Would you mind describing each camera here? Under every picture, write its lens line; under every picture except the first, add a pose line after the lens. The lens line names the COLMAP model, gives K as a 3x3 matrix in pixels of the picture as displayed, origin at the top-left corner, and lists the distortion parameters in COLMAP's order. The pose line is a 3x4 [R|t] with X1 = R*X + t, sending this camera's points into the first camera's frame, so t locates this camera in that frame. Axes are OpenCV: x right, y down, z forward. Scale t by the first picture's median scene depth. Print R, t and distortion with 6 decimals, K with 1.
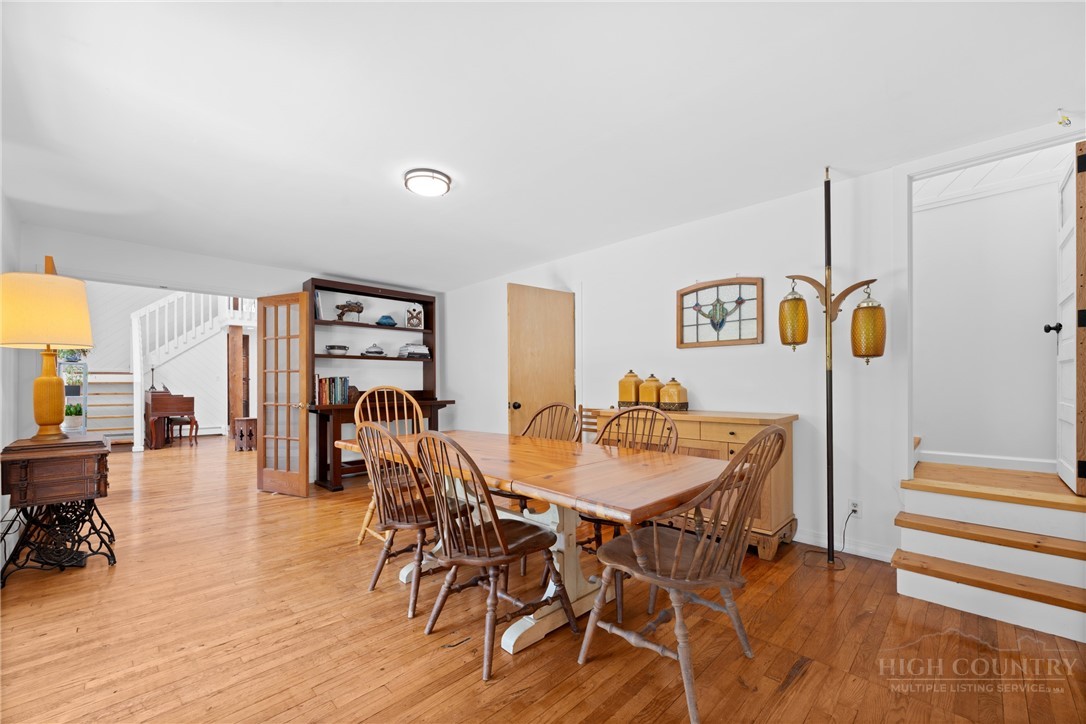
lens RADIAL K [[439.9, 0, 552.0], [0, 439.9, 382.3], [0, 0, 1]] dist [-0.001429, -0.000844]
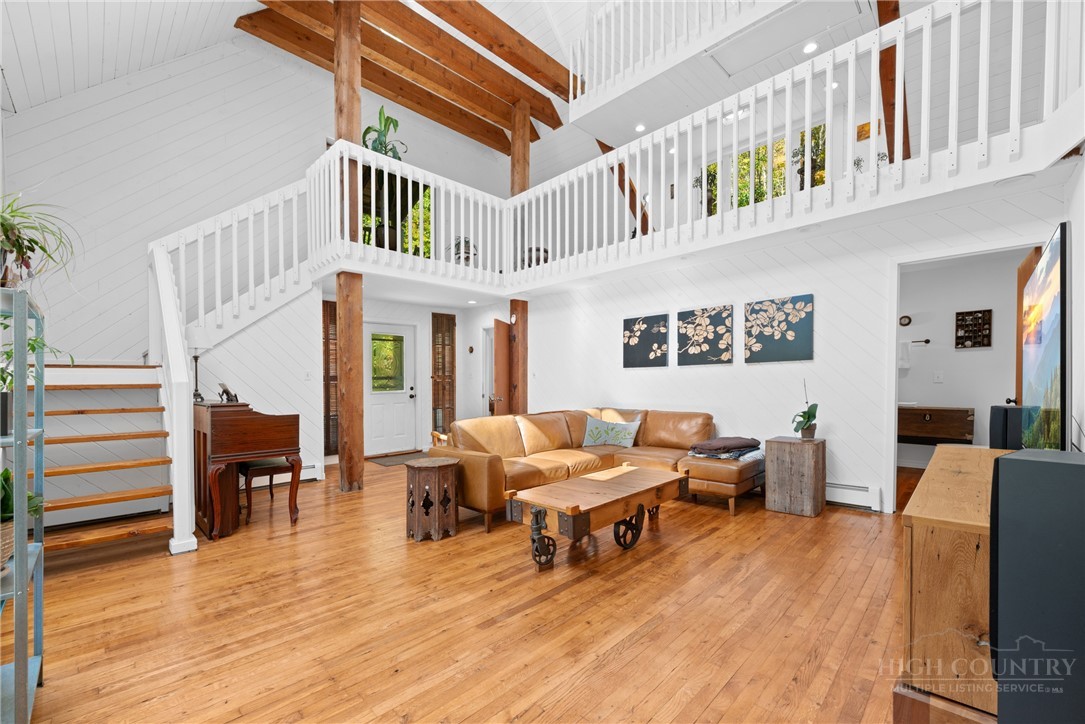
lens RADIAL K [[439.5, 0, 549.3], [0, 439.5, 386.1], [0, 0, 1]] dist [-0.001429, -0.000844]
pose [[0.999803, -0.013632, 0.014404, -0.562830], [0.013583, 0.999902, 0.003486, 0.006119], [-0.014450, -0.003289, 0.999890, 0.544063]]
